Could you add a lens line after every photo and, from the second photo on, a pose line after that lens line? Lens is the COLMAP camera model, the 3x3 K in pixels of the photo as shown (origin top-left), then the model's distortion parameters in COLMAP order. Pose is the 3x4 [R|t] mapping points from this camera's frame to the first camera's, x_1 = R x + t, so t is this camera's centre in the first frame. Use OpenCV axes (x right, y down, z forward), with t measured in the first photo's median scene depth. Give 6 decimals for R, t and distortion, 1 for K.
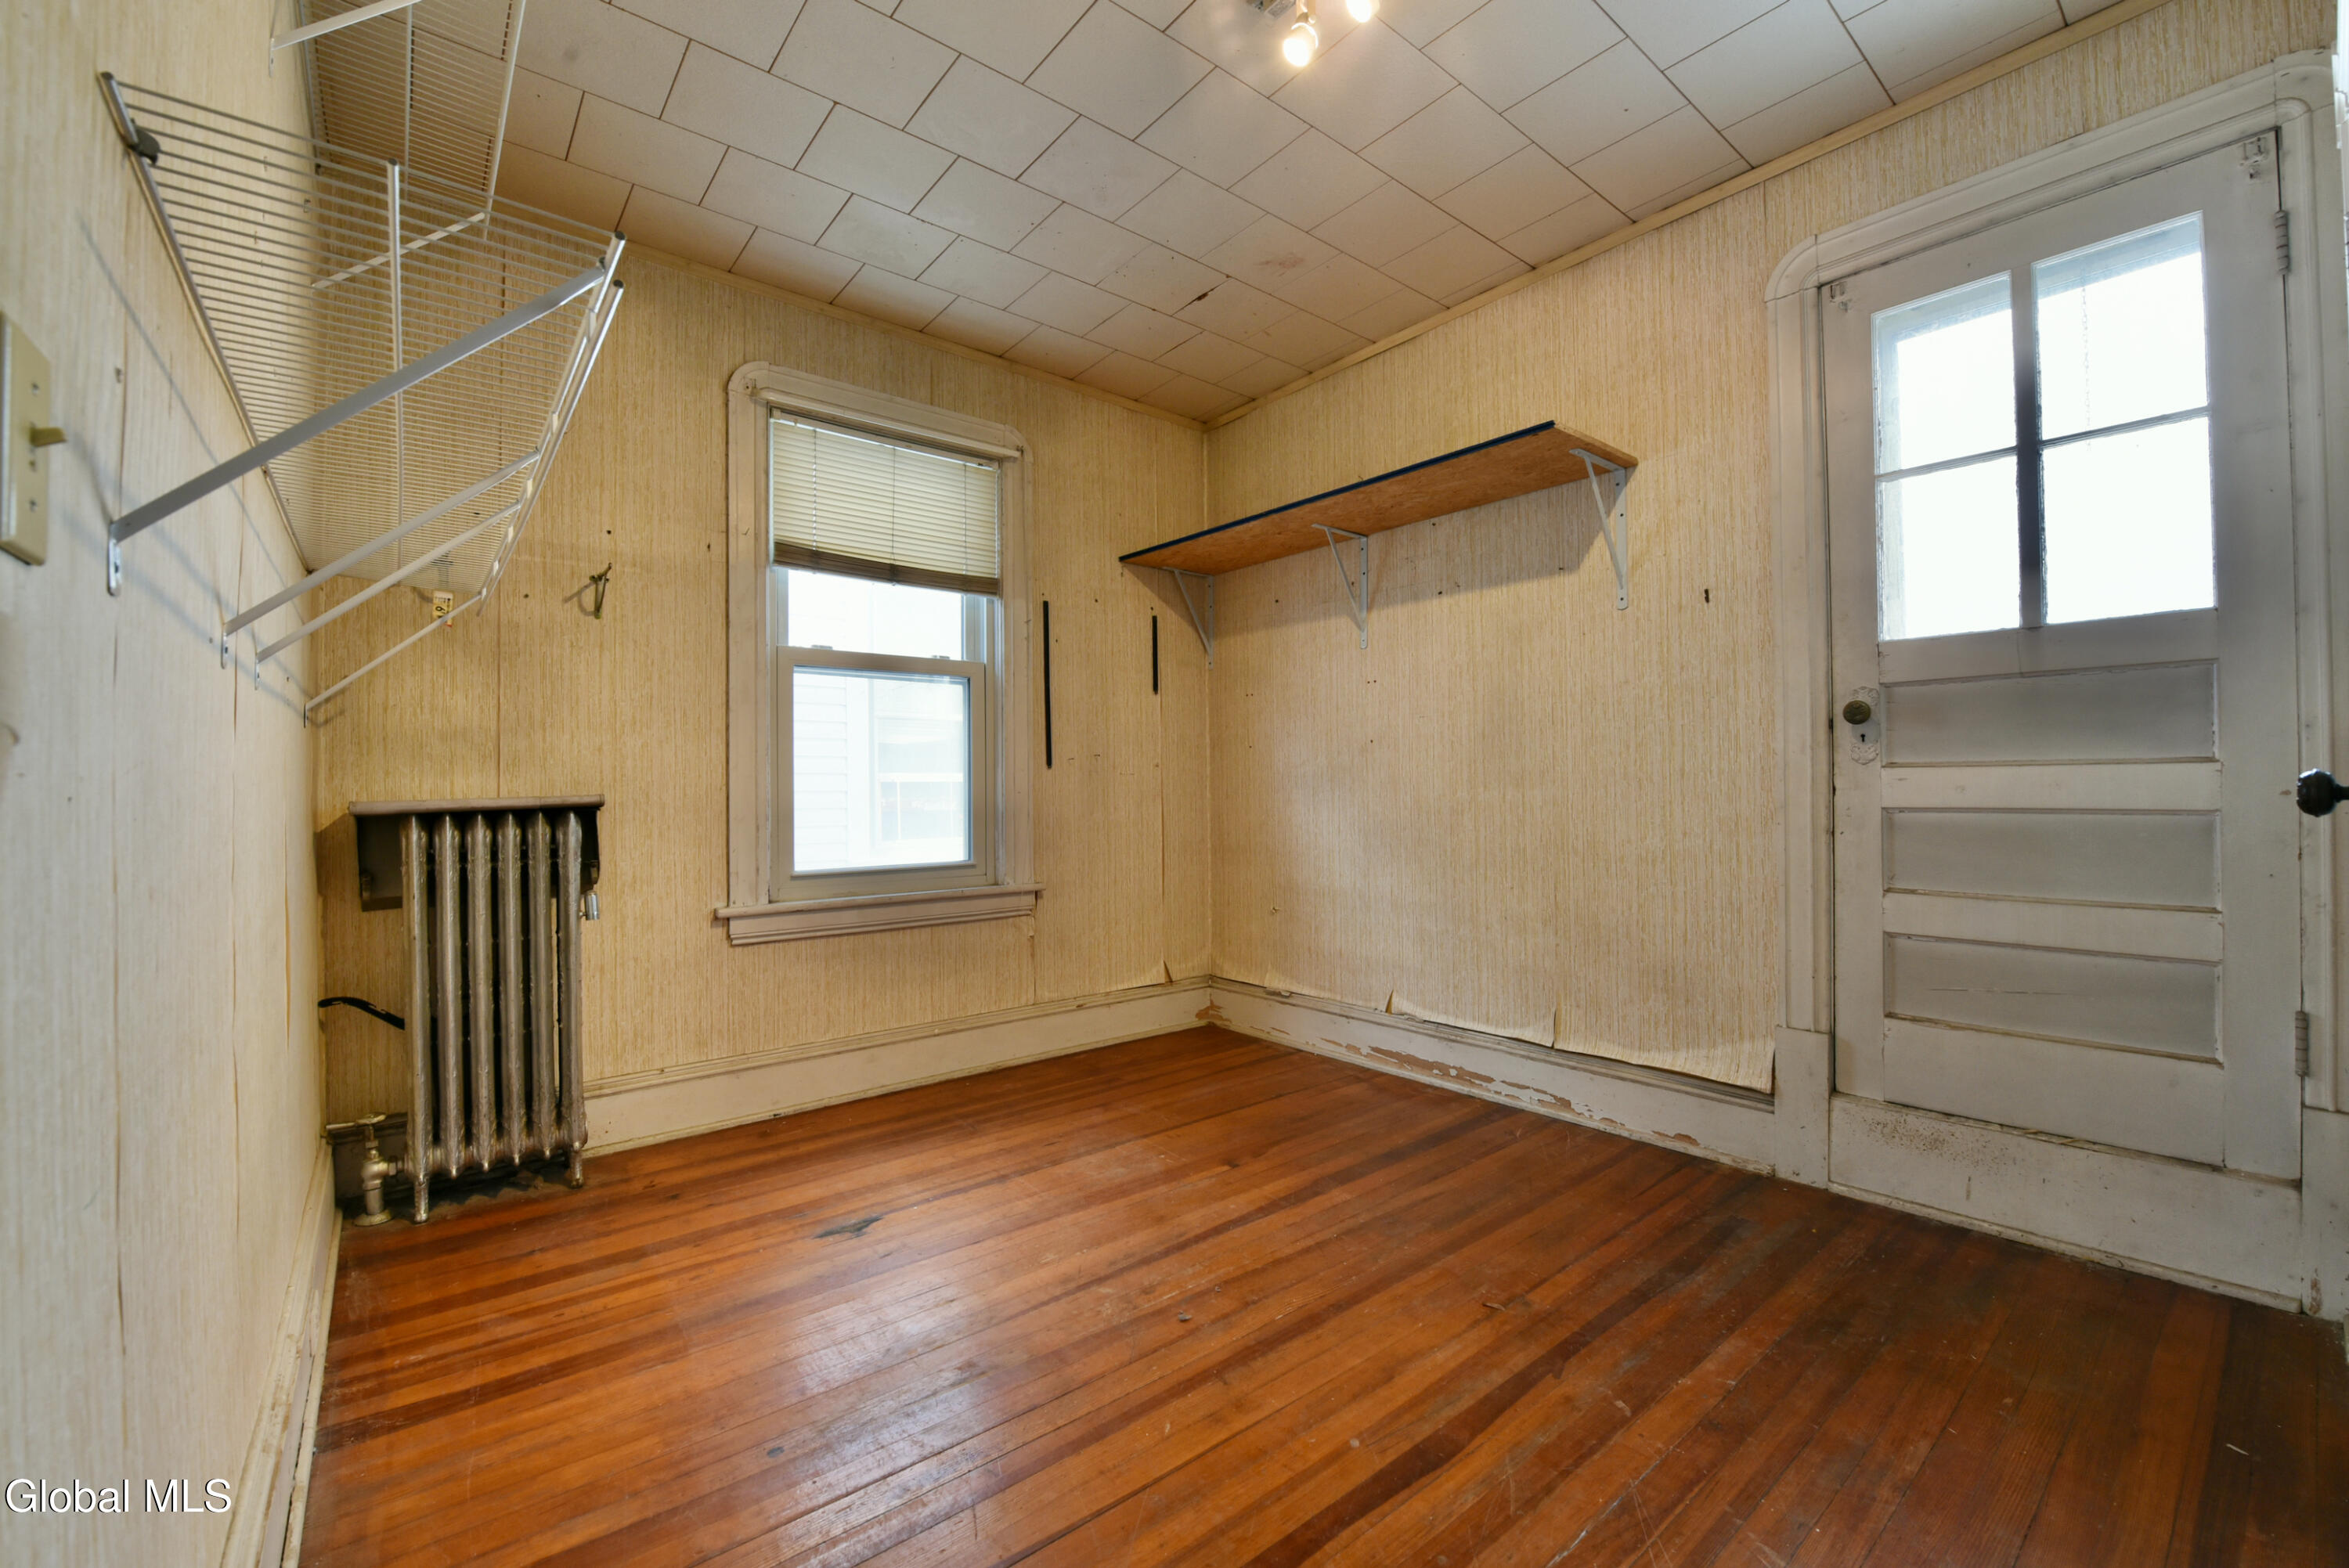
lens RADIAL K [[947.7, 0, 1179.9], [0, 947.7, 783.2], [0, 0, 1]] dist [-0.017462, -0.002184]
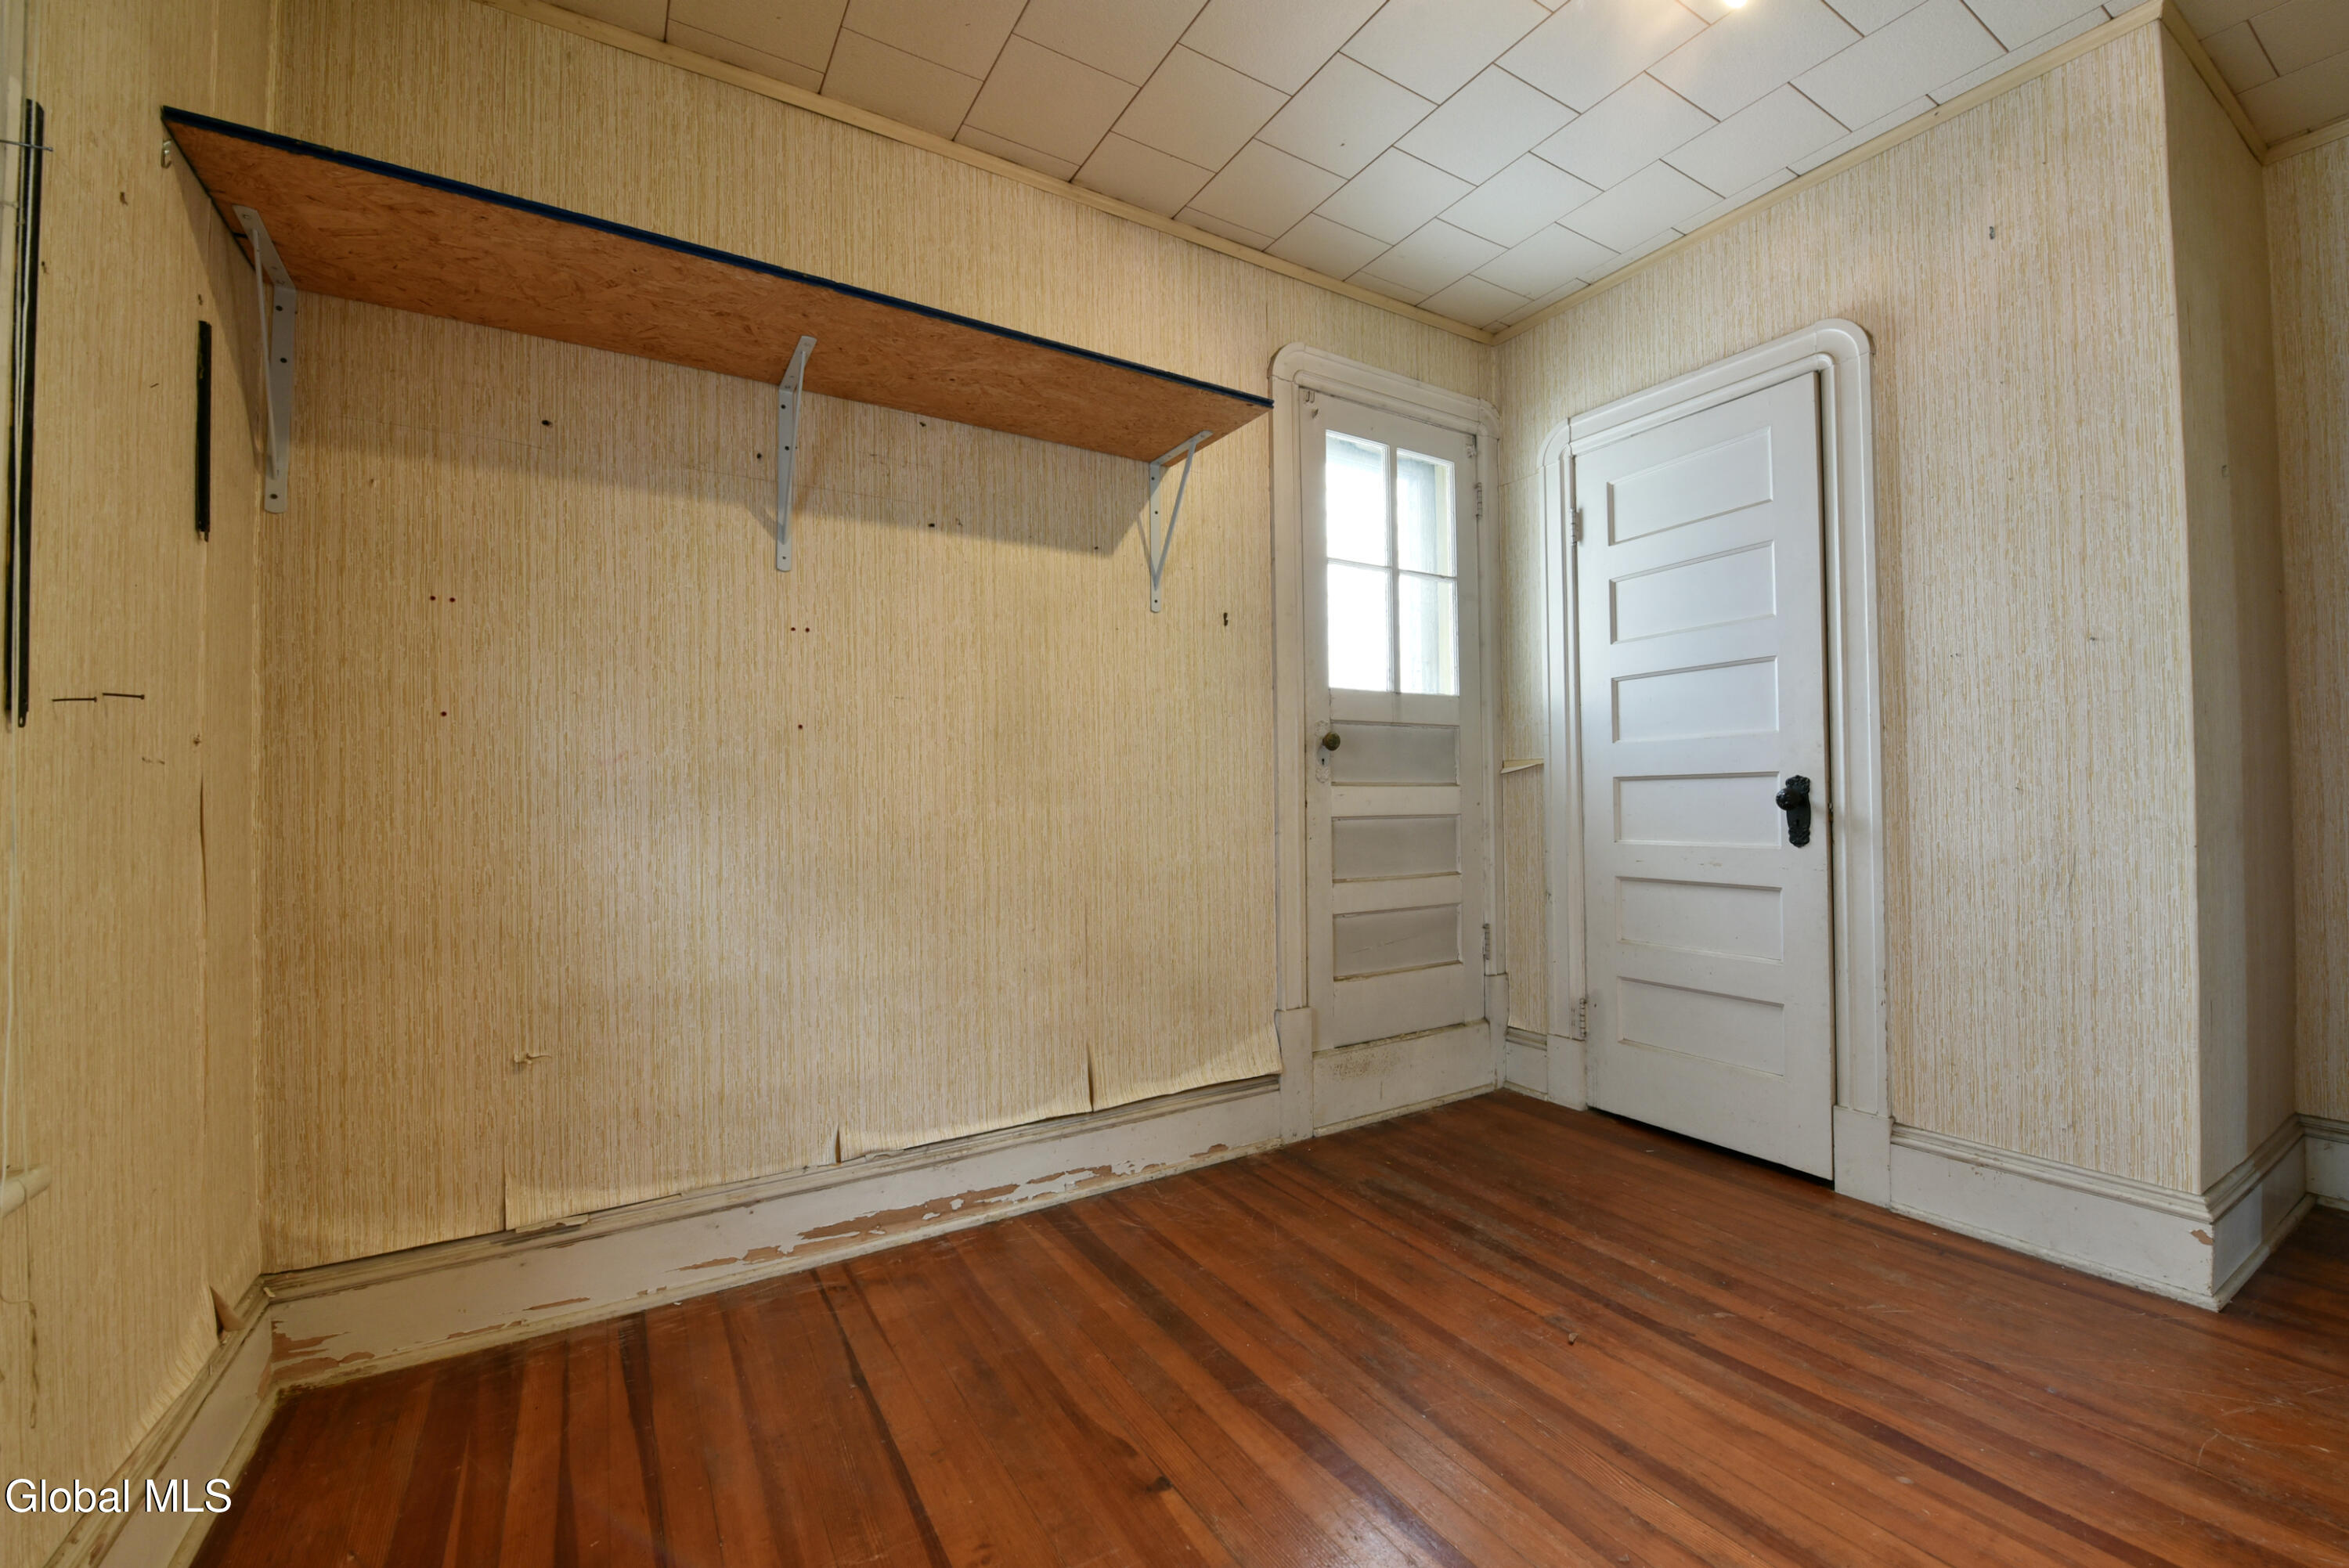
lens RADIAL K [[947.7, 0, 1179.9], [0, 947.7, 783.2], [0, 0, 1]] dist [-0.017462, -0.002184]
pose [[0.136062, 0.022693, 0.990440, -0.426026], [0.001697, 0.999731, -0.023139, 0.007340], [-0.990699, 0.004829, 0.135987, 0.790115]]
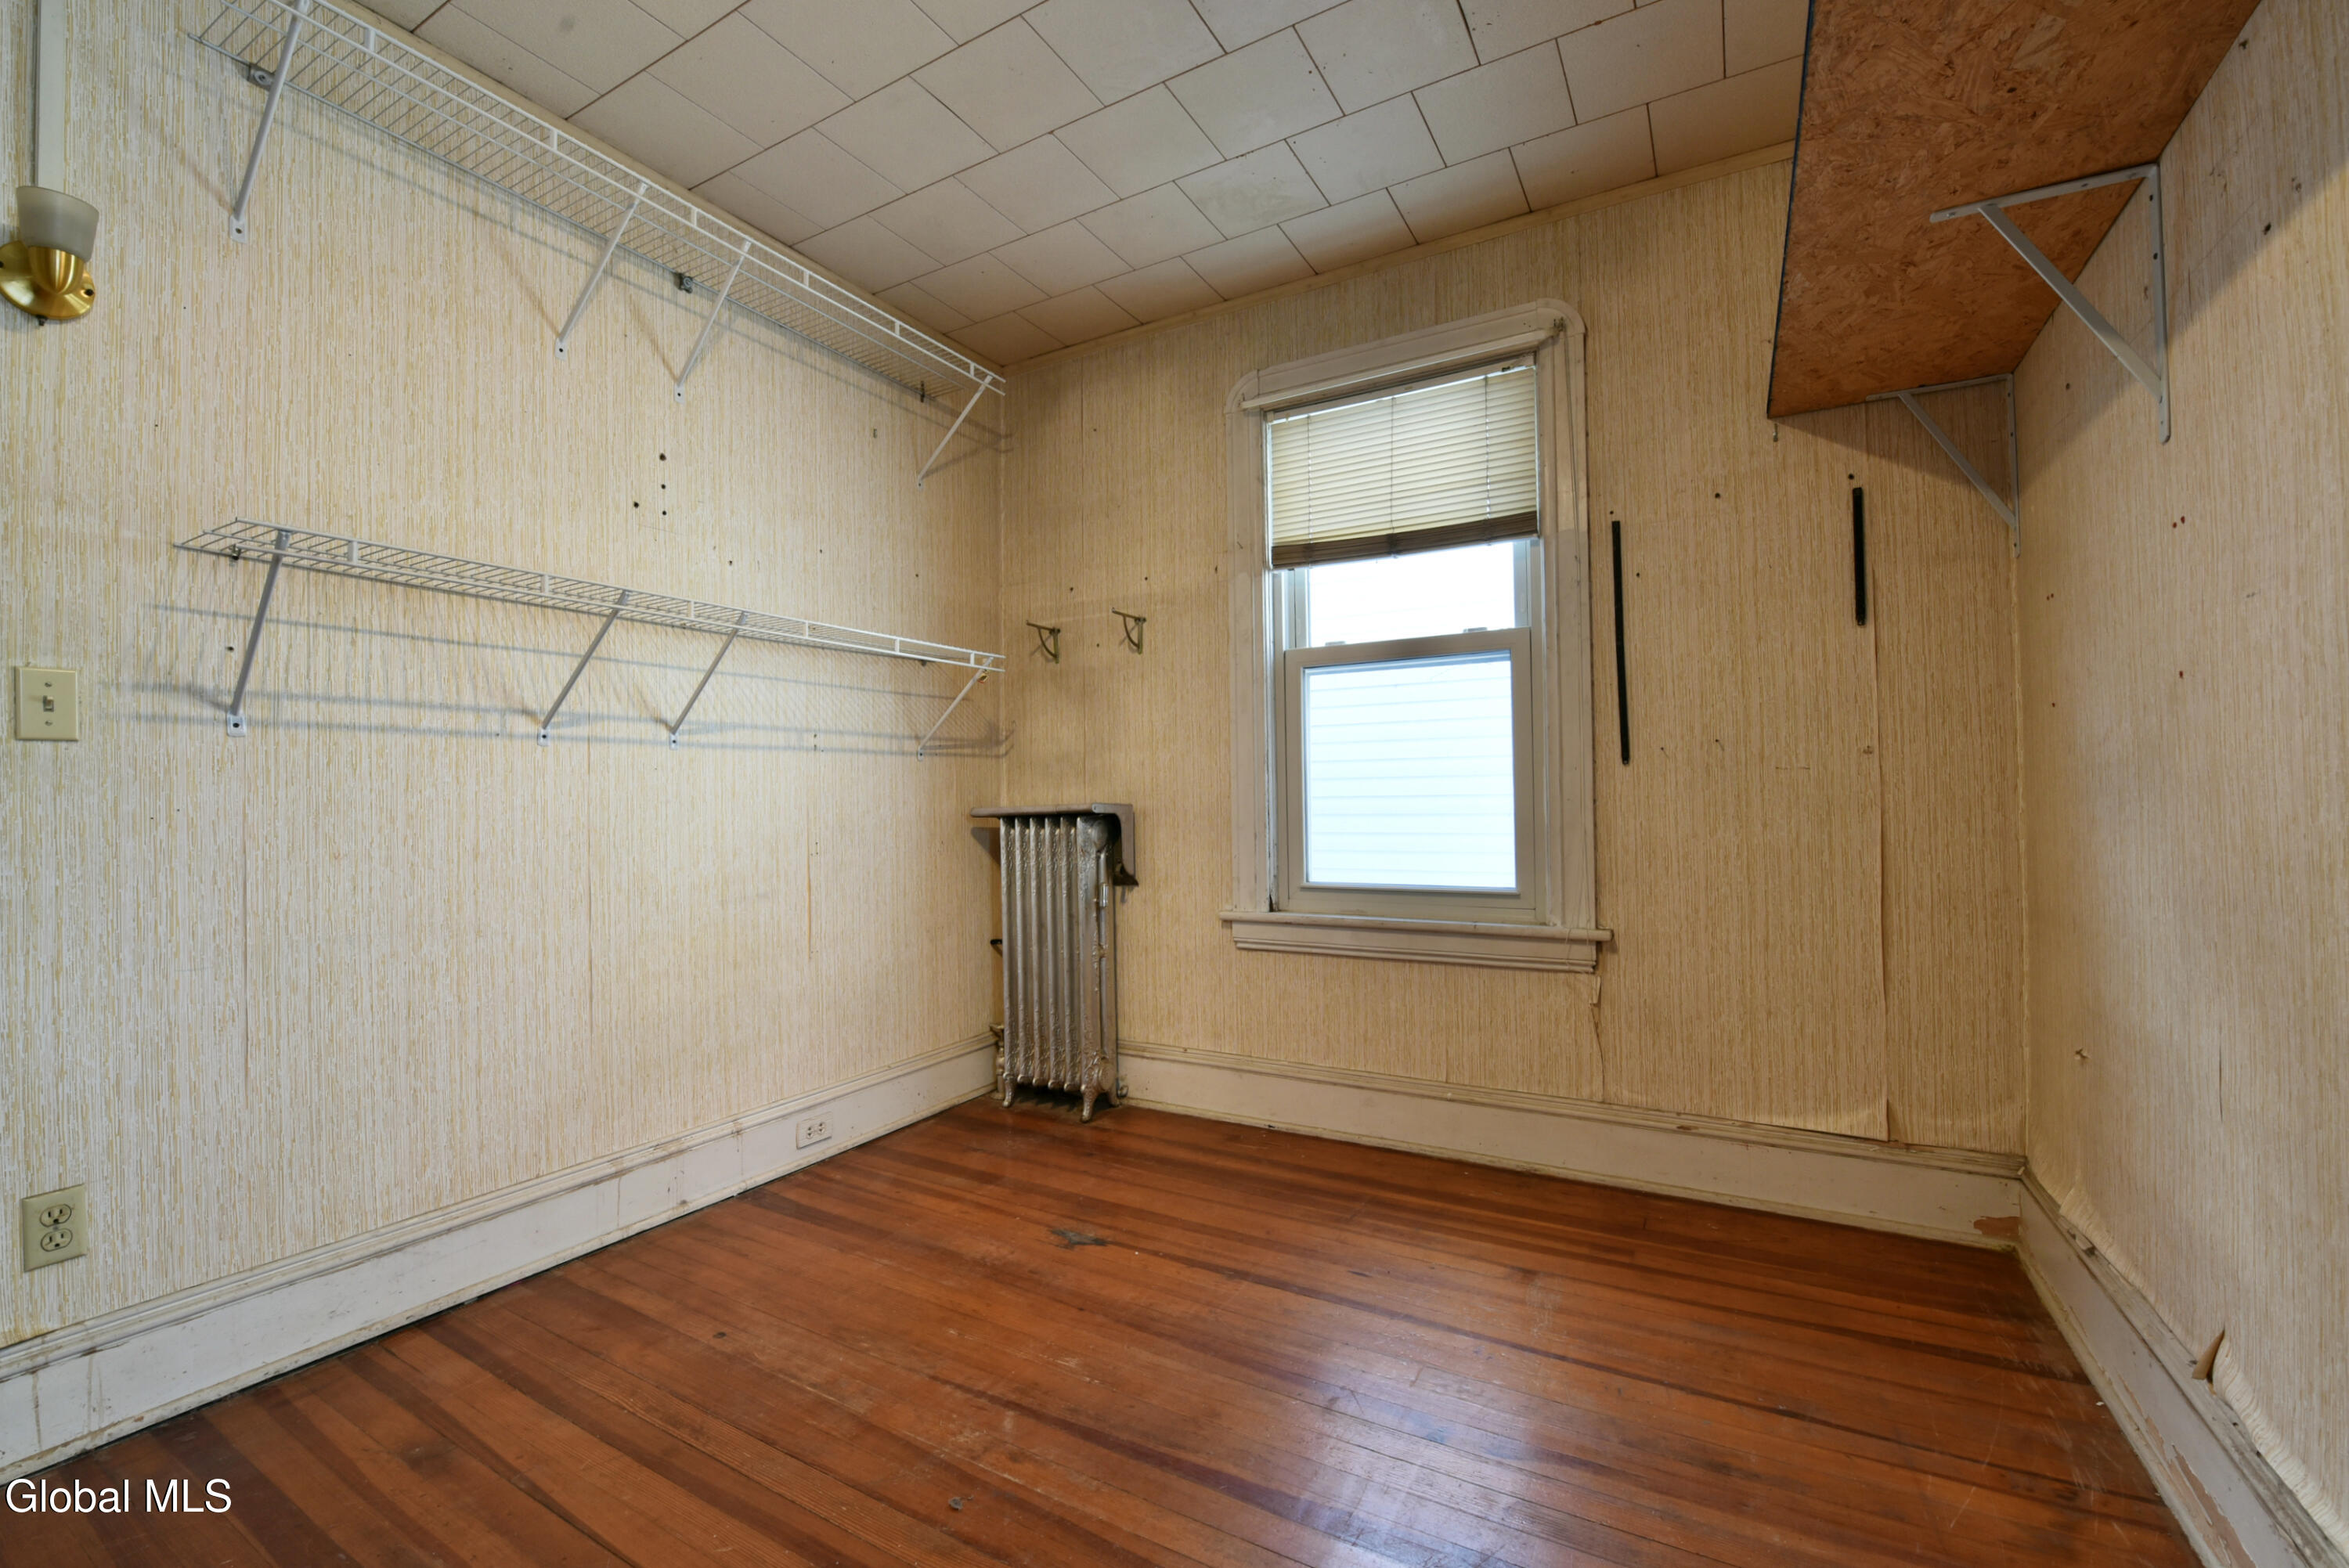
lens RADIAL K [[980.7, 0, 1199.8], [0, 980.7, 782.3], [0, 0, 1]] dist [-0.016832, -0.002651]
pose [[0.354810, -0.010129, -0.934884, 0.500006], [0.016241, 0.999857, -0.004669, -0.005402], [0.934797, -0.013527, 0.354923, 0.561284]]
